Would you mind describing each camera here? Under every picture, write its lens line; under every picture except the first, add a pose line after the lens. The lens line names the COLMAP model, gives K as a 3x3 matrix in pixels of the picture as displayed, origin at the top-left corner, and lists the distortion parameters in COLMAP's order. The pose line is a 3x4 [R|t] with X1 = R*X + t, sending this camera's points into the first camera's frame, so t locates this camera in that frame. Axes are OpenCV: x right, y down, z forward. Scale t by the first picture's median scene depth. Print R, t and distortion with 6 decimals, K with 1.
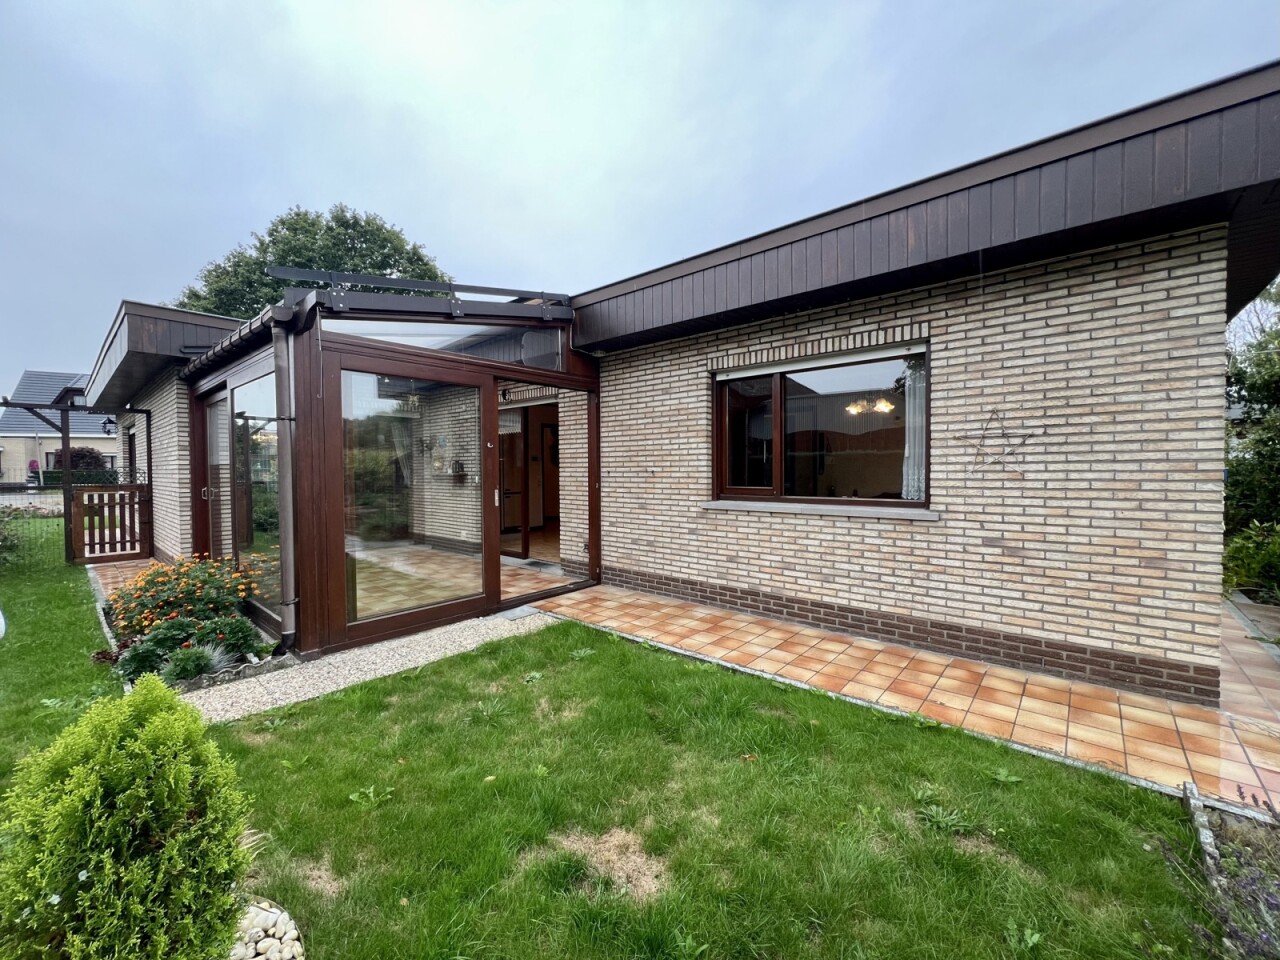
lens RADIAL K [[516.4, 0, 640.0], [0, 516.4, 480.0], [0, 0, 1]] dist [-0.000325, 0.000263]
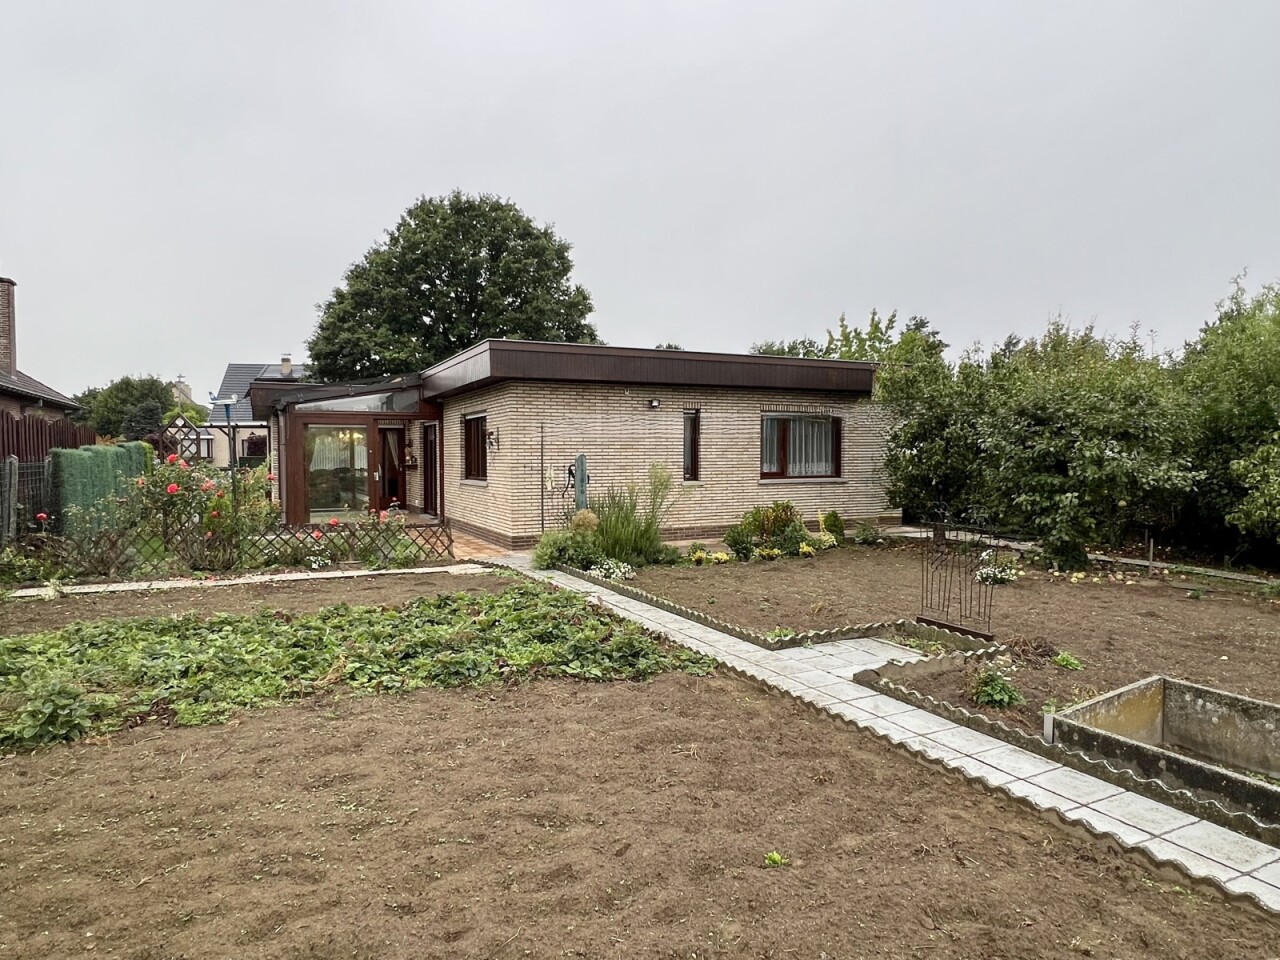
lens RADIAL K [[793.3, 0, 640.0], [0, 793.3, 480.0], [0, 0, 1]] dist [-0.000593, -0.000048]
pose [[0.923056, 0.017044, -0.384287, 0.352423], [-0.013645, 0.999840, 0.011569, -0.000305], [0.384423, -0.005436, 0.923141, -0.283304]]
